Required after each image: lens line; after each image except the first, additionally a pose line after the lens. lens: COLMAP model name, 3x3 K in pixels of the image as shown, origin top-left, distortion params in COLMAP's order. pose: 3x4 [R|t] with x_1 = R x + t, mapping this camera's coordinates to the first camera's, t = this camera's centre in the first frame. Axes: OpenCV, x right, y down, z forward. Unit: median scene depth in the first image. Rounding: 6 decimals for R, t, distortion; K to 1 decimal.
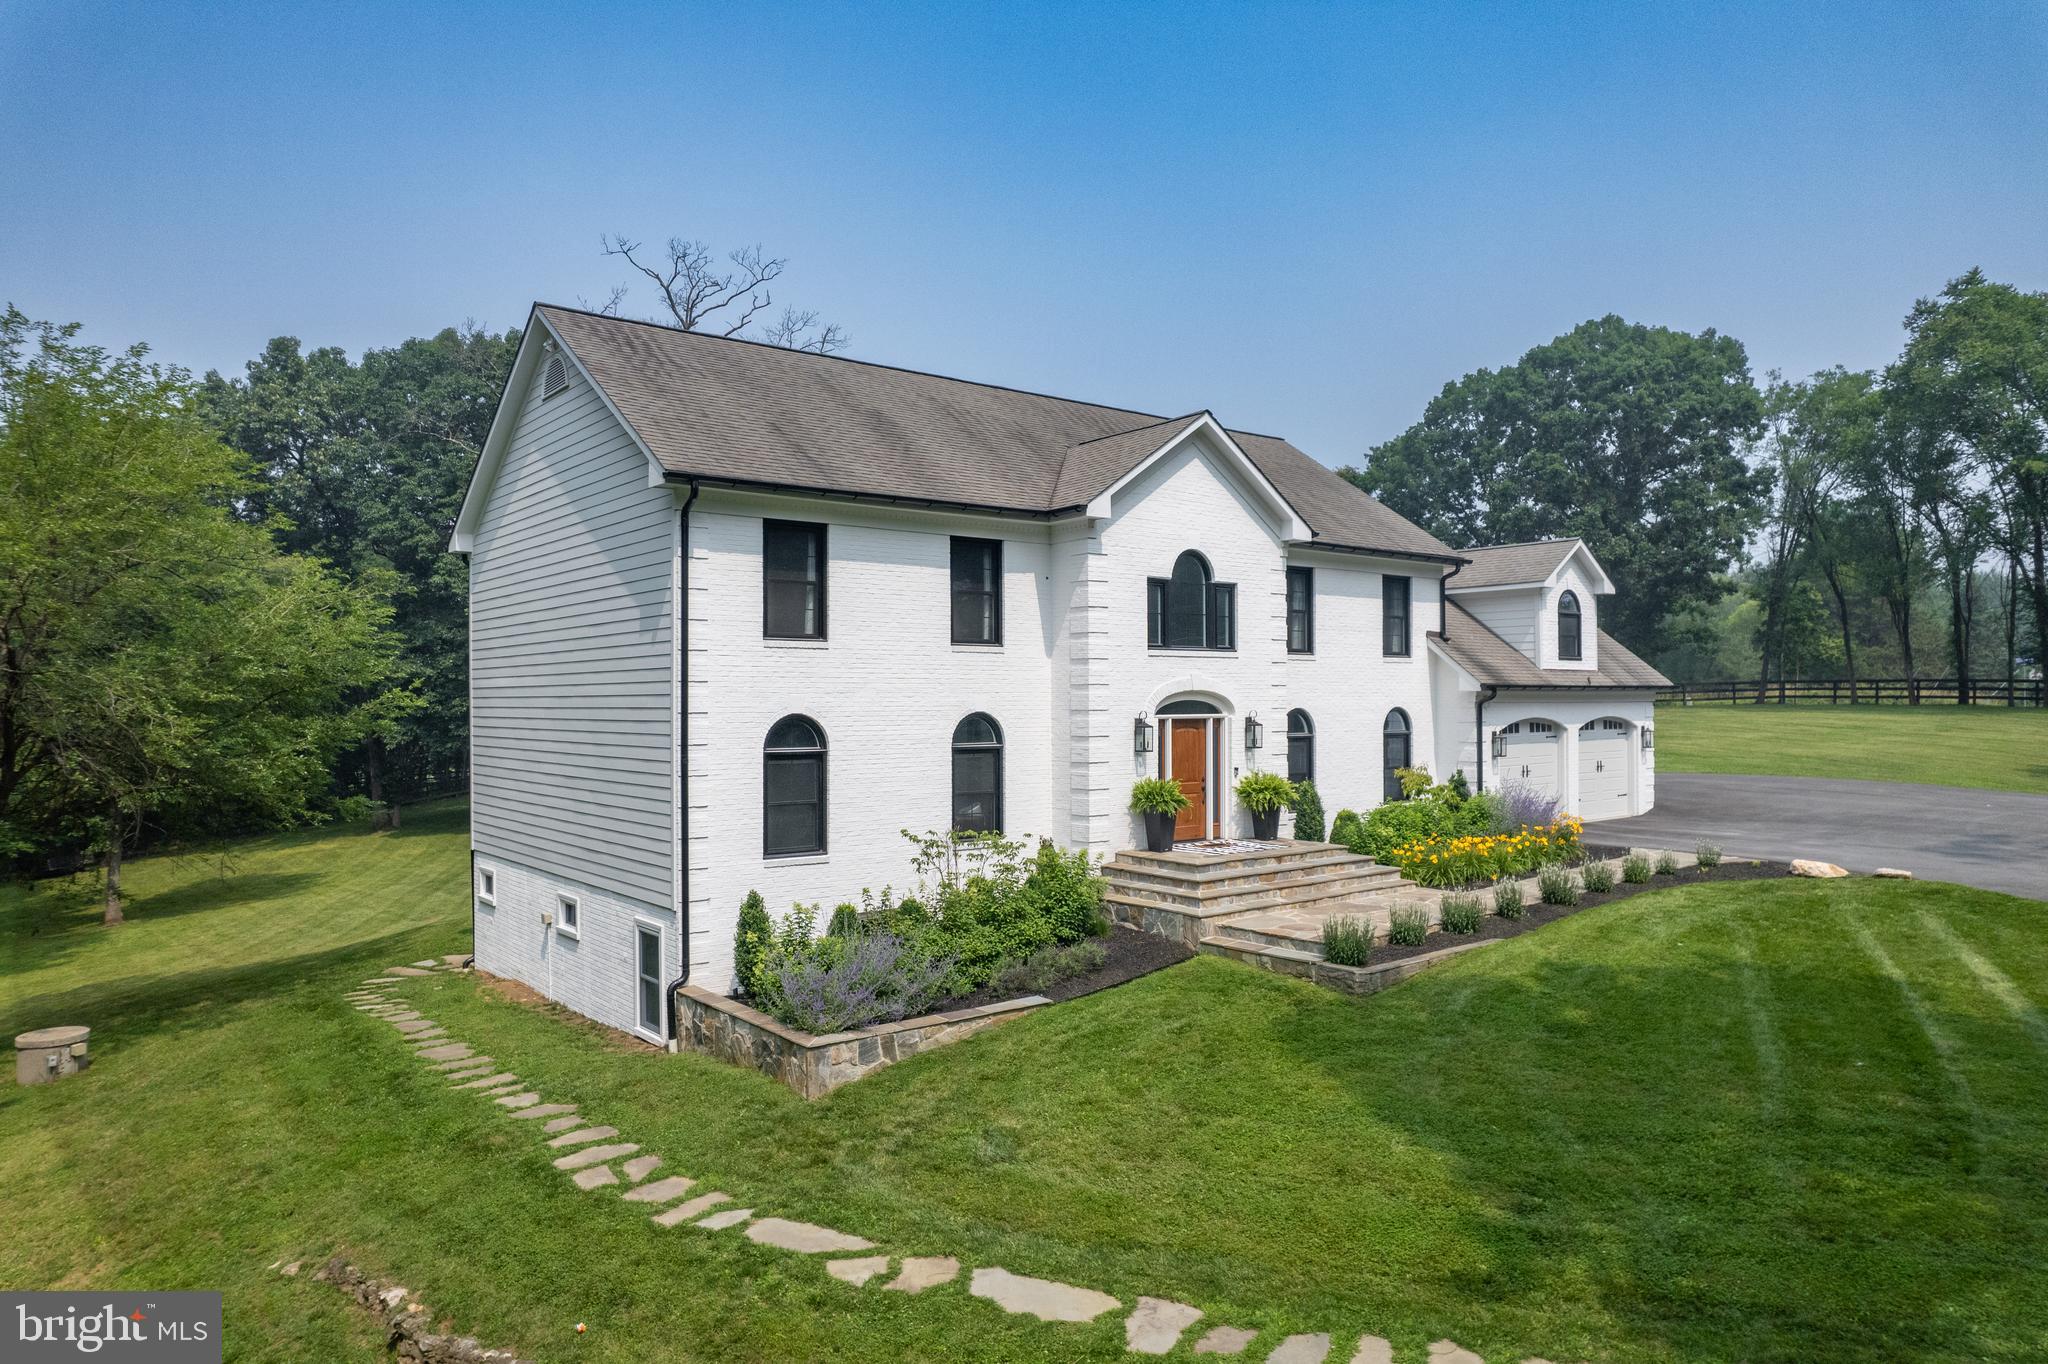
lens RADIAL K [[1314.7, 0, 1028.9], [0, 1314.7, 680.6], [0, 0, 1]] dist [-0.074599, 0.069519]
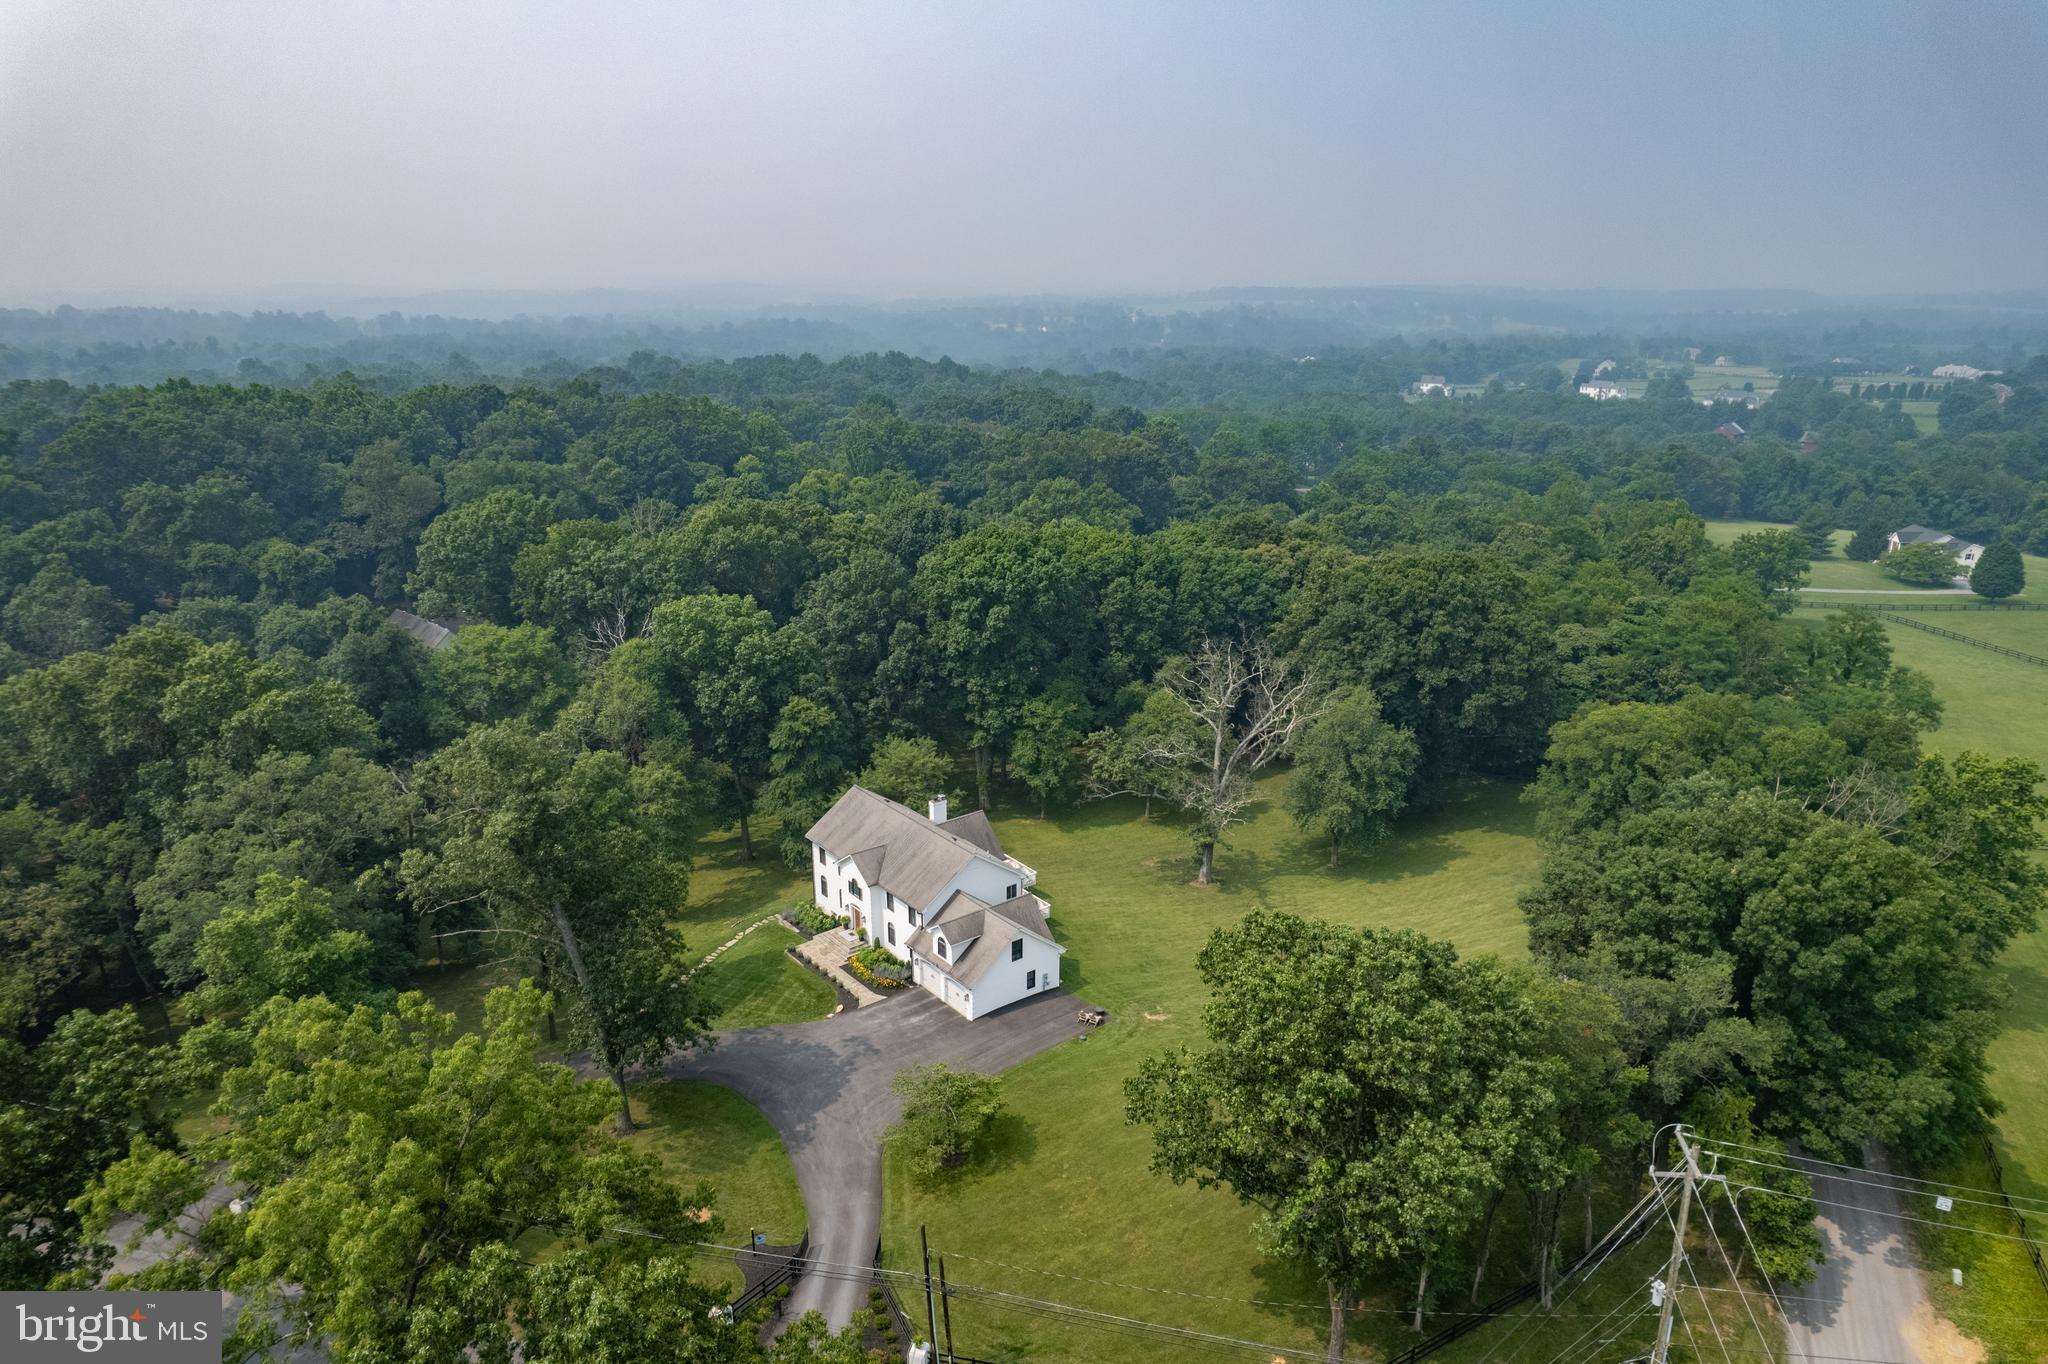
lens RADIAL K [[1314.7, 0, 1028.9], [0, 1314.7, 680.6], [0, 0, 1]] dist [-0.074599, 0.069519]
pose [[-0.013879, 0.306674, -0.951713, 4.062226], [0.020128, 0.951698, 0.306376, -2.048363], [0.999701, -0.014904, -0.019381, 1.583689]]
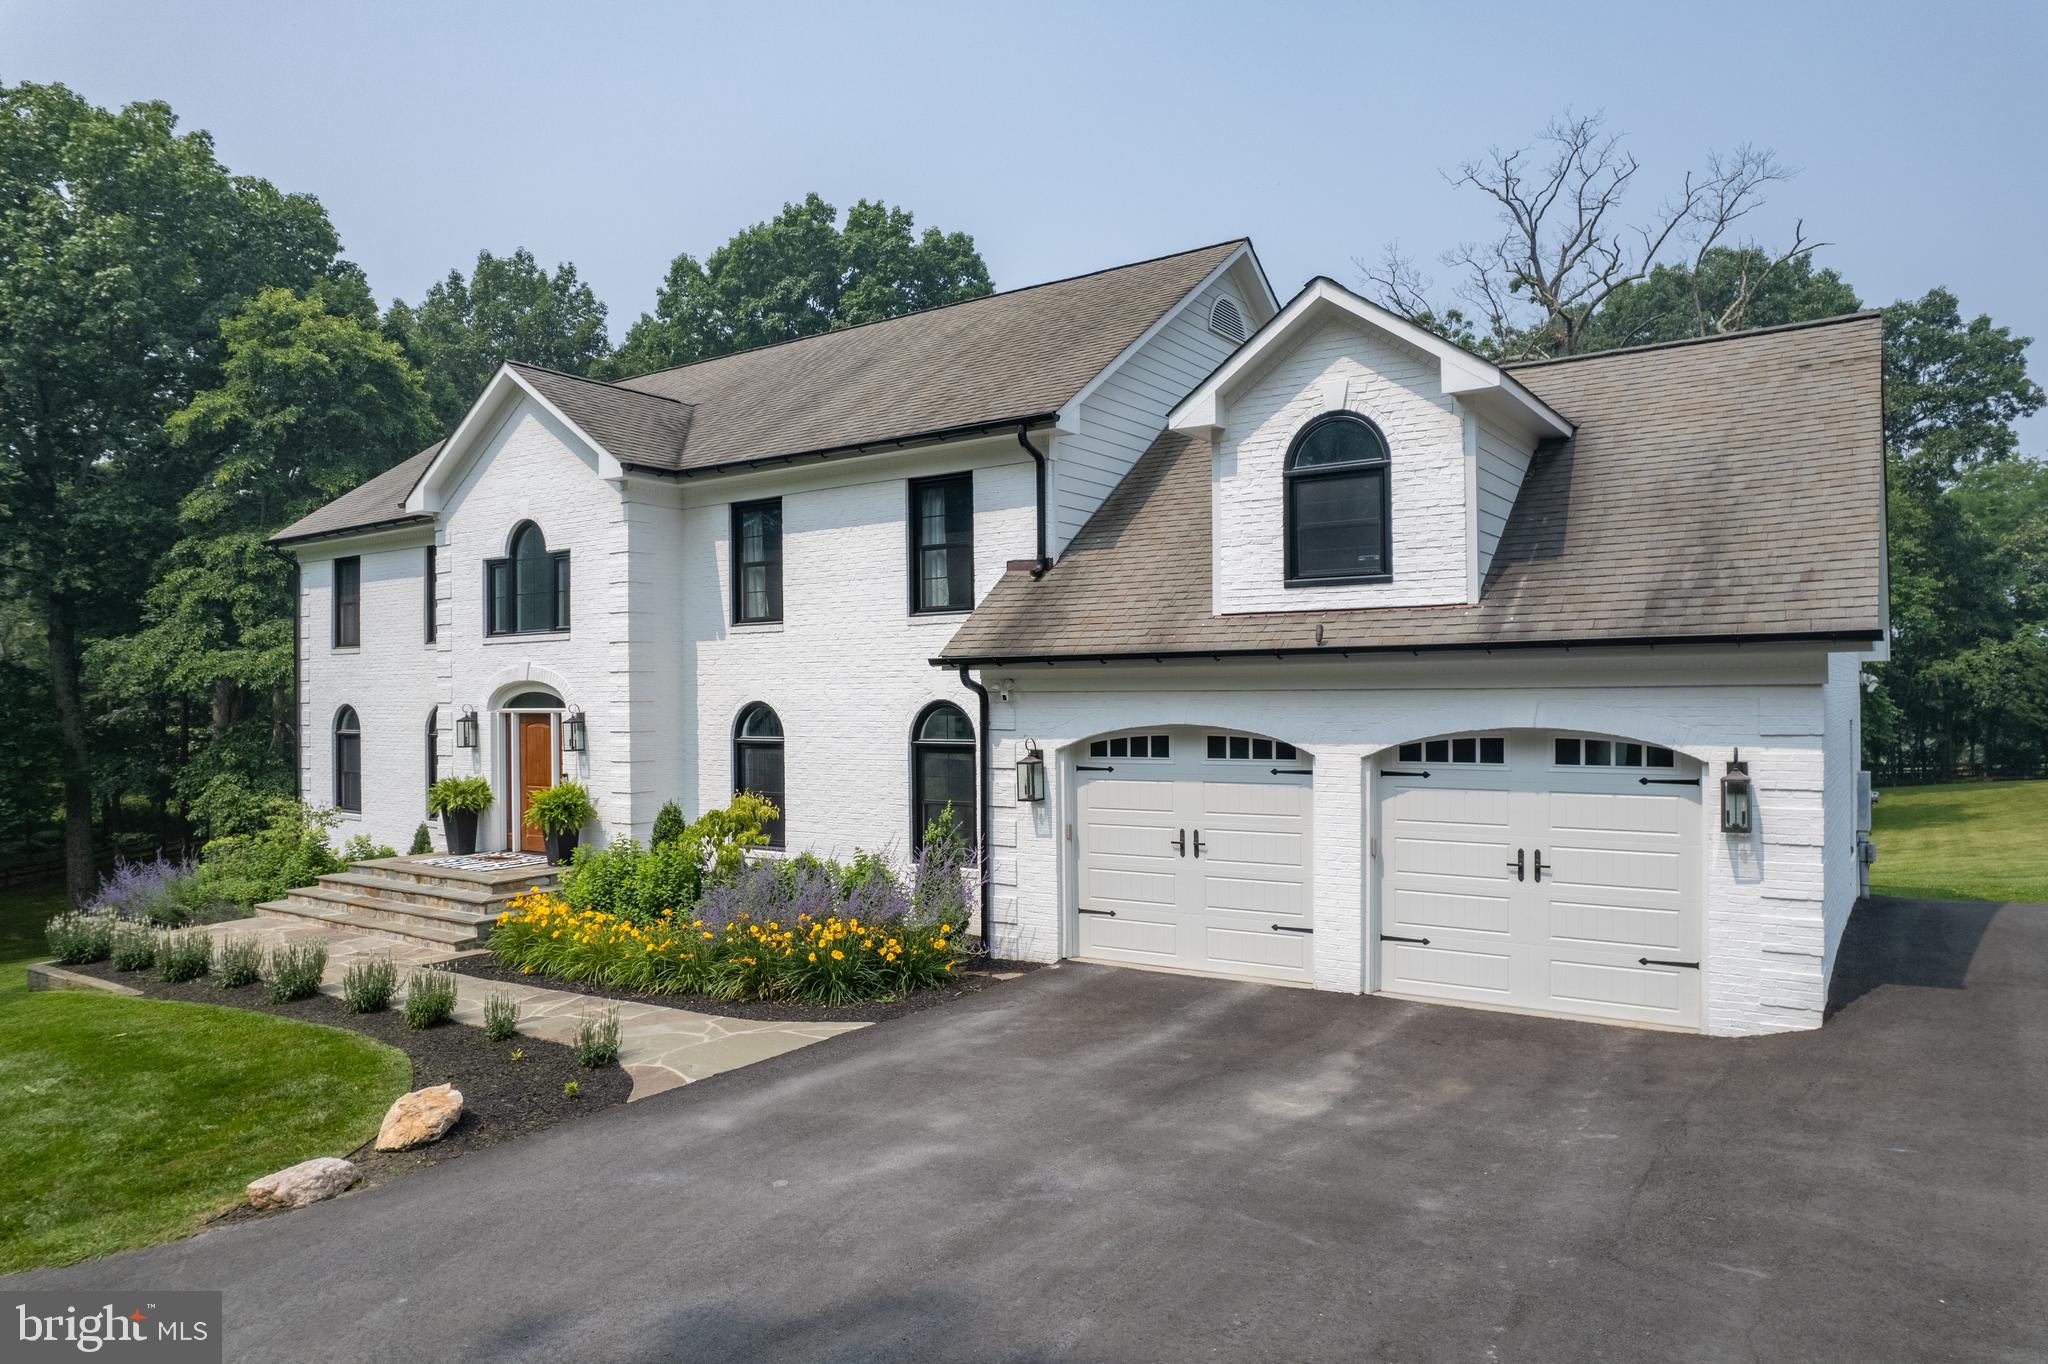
lens RADIAL K [[1314.7, 0, 1028.9], [0, 1314.7, 680.6], [0, 0, 1]] dist [-0.074599, 0.069519]
pose [[0.284455, -0.006699, -0.958666, 0.951871], [0.025195, 0.999682, 0.000490, 0.013857], [0.958358, -0.024293, 0.284534, 0.972078]]
